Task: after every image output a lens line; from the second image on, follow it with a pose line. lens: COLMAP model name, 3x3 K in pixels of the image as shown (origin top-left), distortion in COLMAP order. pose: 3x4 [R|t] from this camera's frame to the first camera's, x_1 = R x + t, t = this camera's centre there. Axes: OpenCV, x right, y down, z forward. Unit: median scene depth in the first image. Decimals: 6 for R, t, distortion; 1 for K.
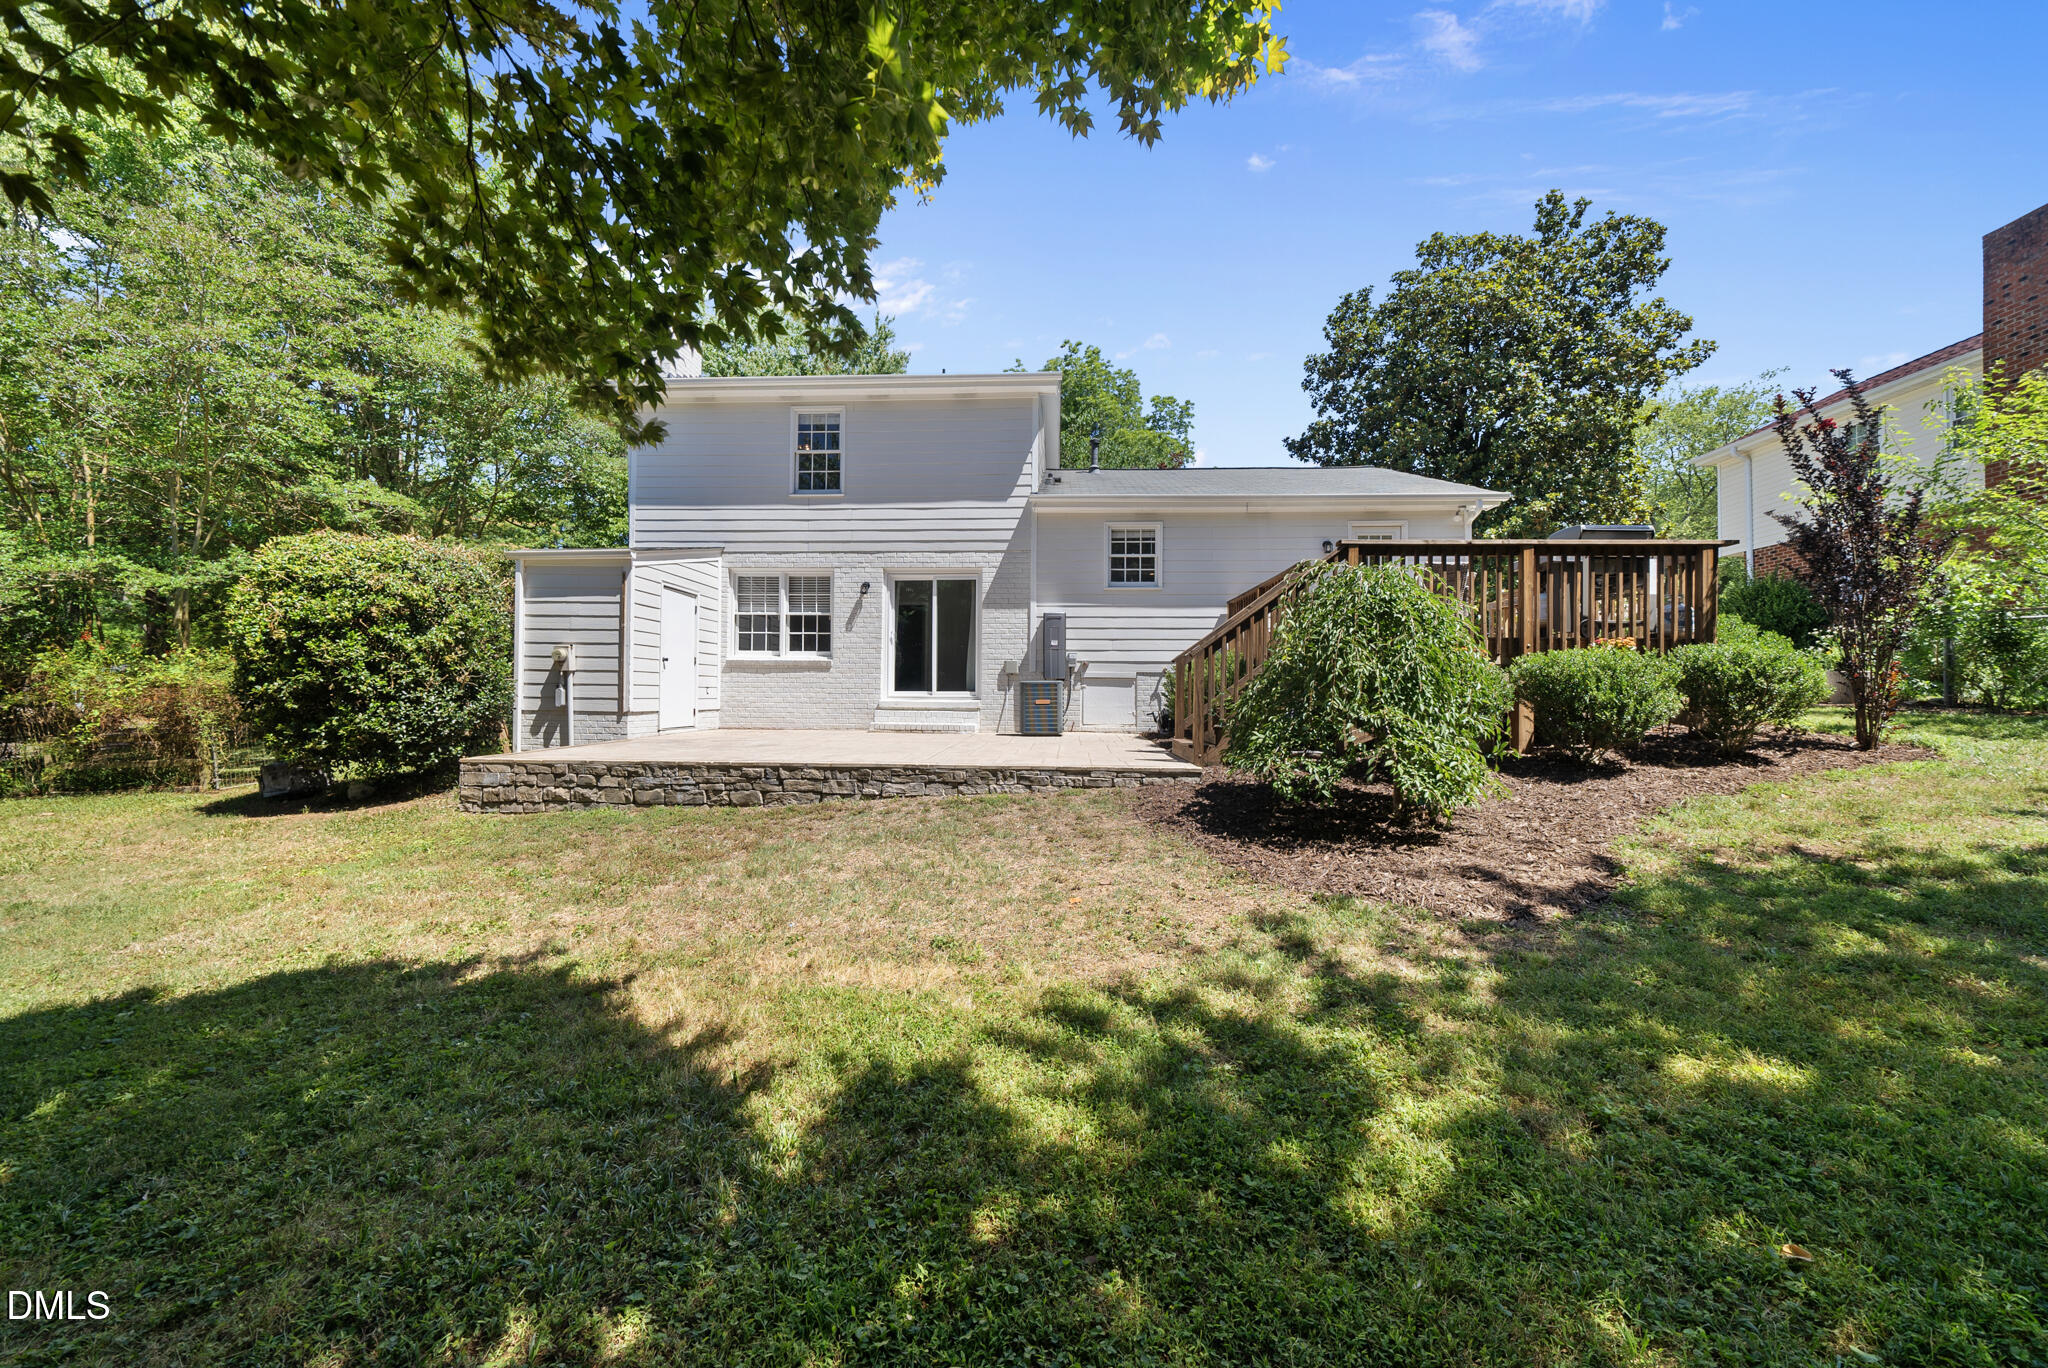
lens RADIAL K [[706.4, 0, 1018.7], [0, 706.4, 685.7], [0, 0, 1]] dist [-0.008444, 0.000150]
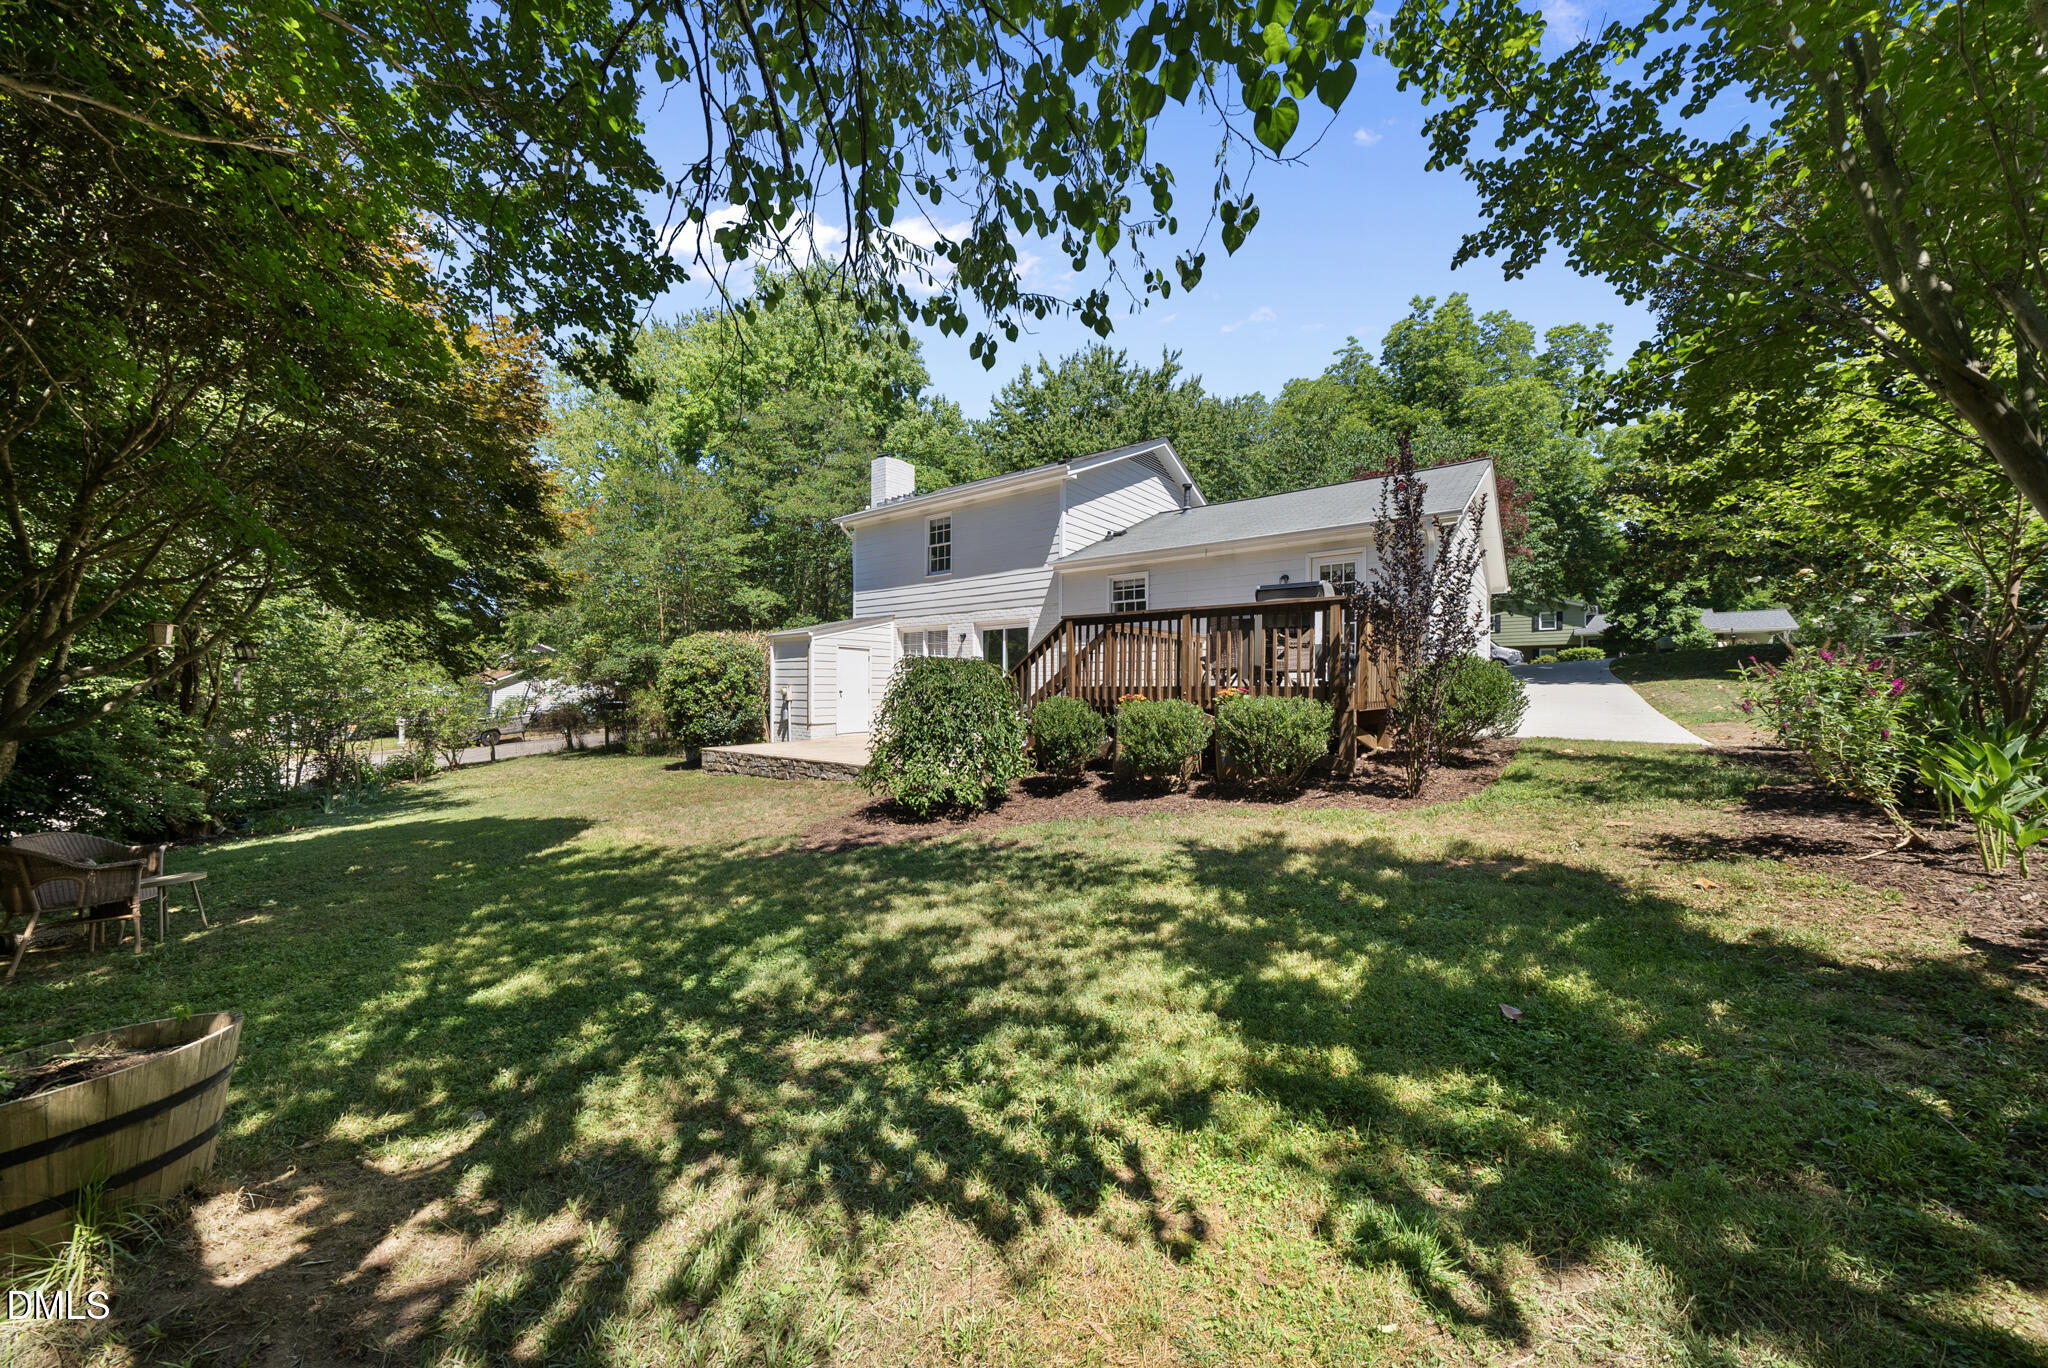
lens RADIAL K [[706.4, 0, 1013.6], [0, 706.4, 689.0], [0, 0, 1]] dist [-0.008444, 0.000150]
pose [[0.812406, -0.004129, -0.583077, 0.702908], [0.013379, 0.999844, 0.011561, -0.049973], [0.582938, -0.017193, 0.812334, -0.101282]]
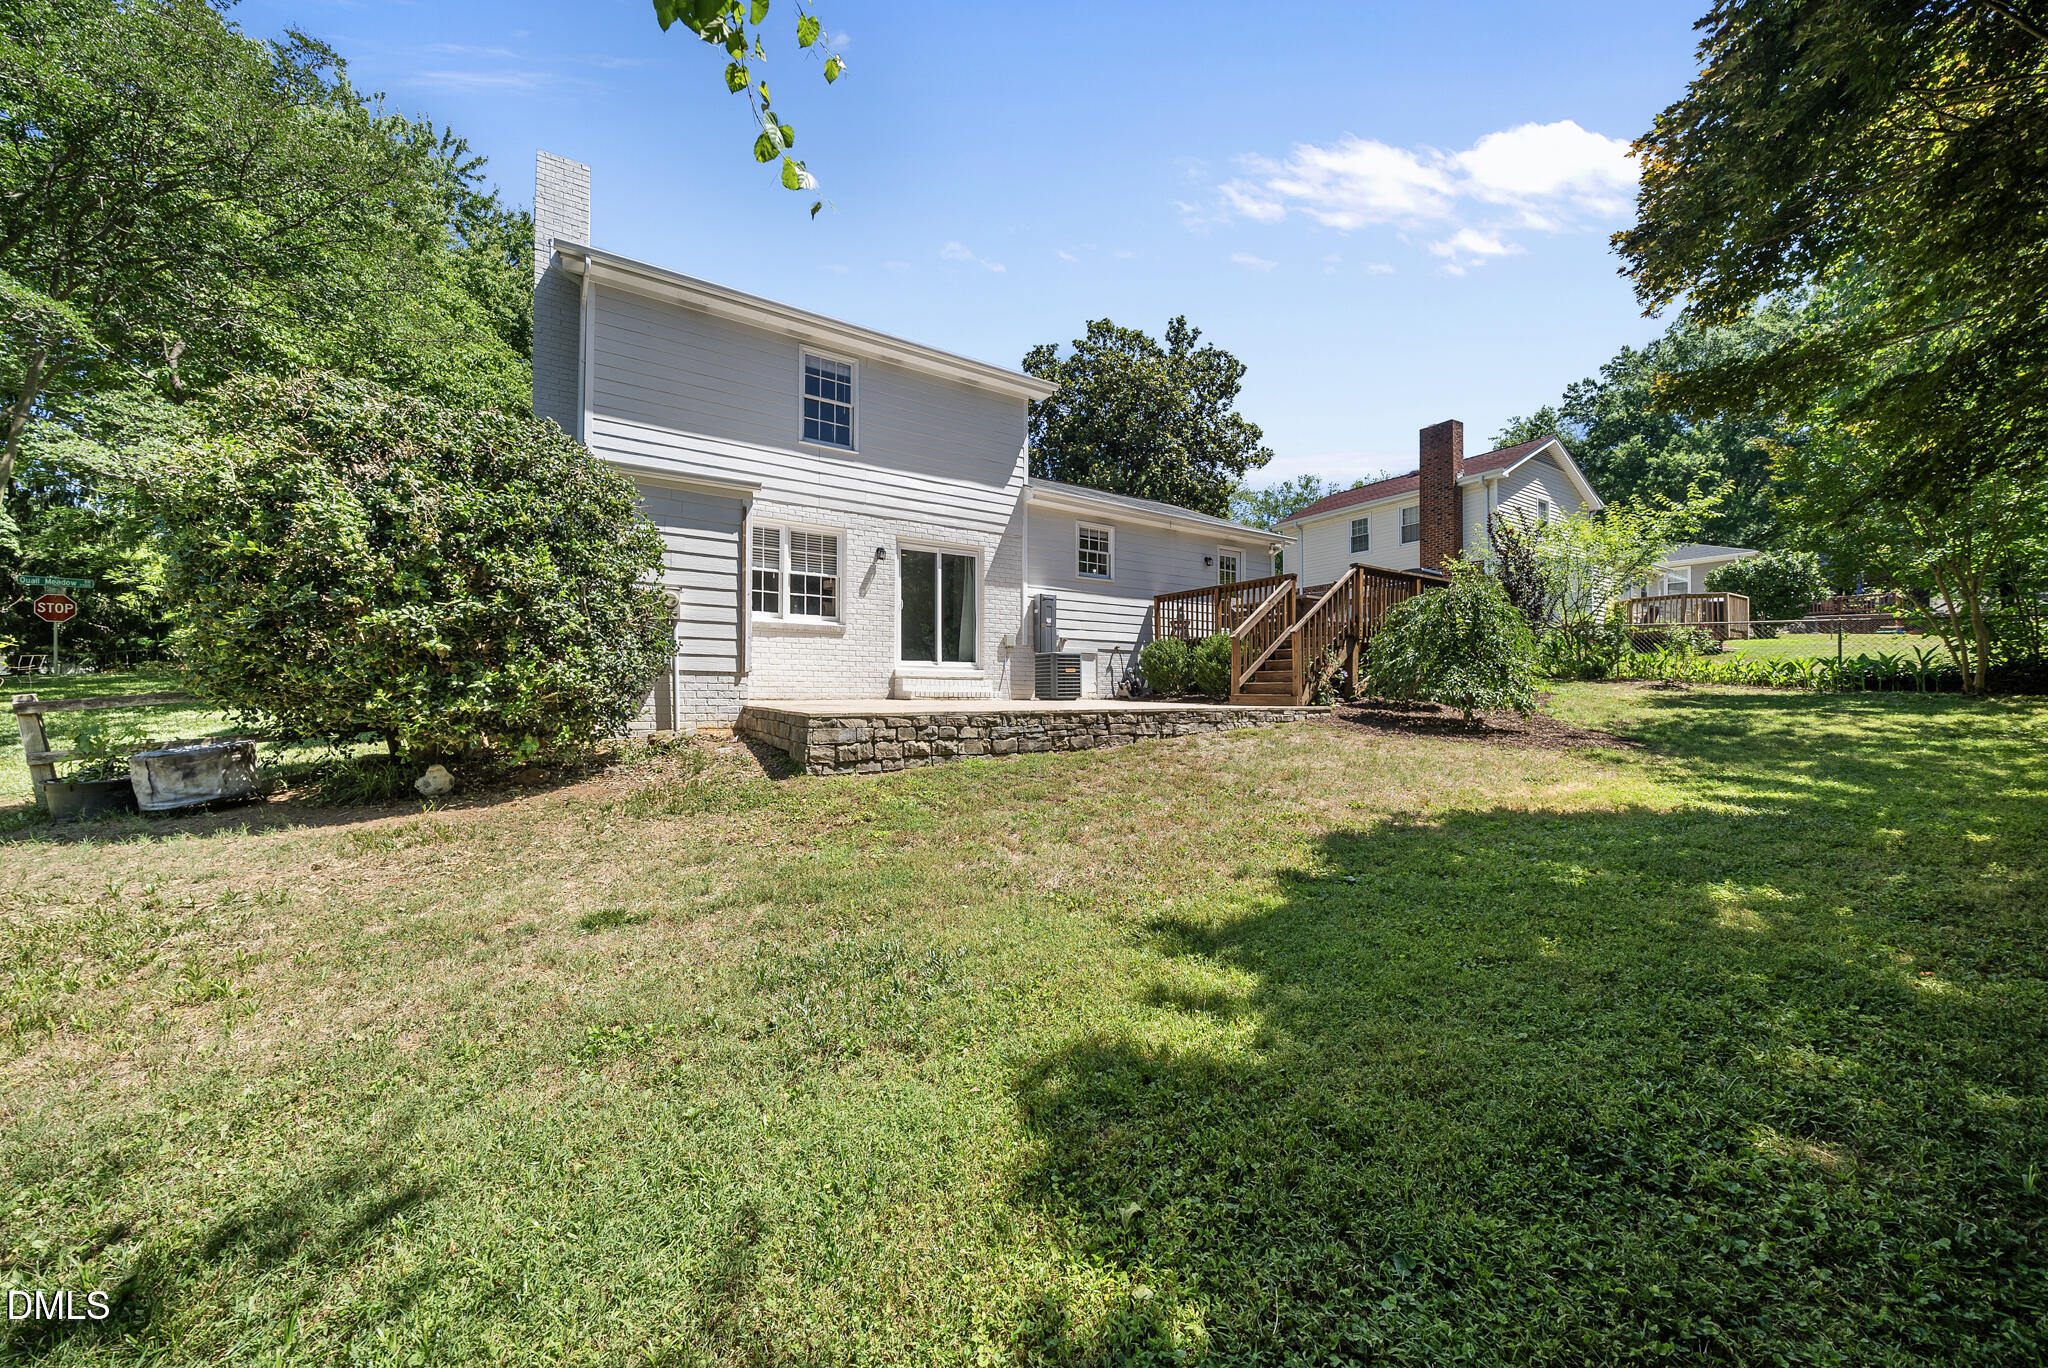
lens RADIAL K [[706.4, 0, 1022.8], [0, 706.4, 688.8], [0, 0, 1]] dist [-0.008444, 0.000150]
pose [[0.811160, -0.000326, 0.584824, -0.633264], [-0.007101, 0.999921, 0.010405, 0.037419], [-0.584781, -0.012593, 0.811094, 0.093077]]
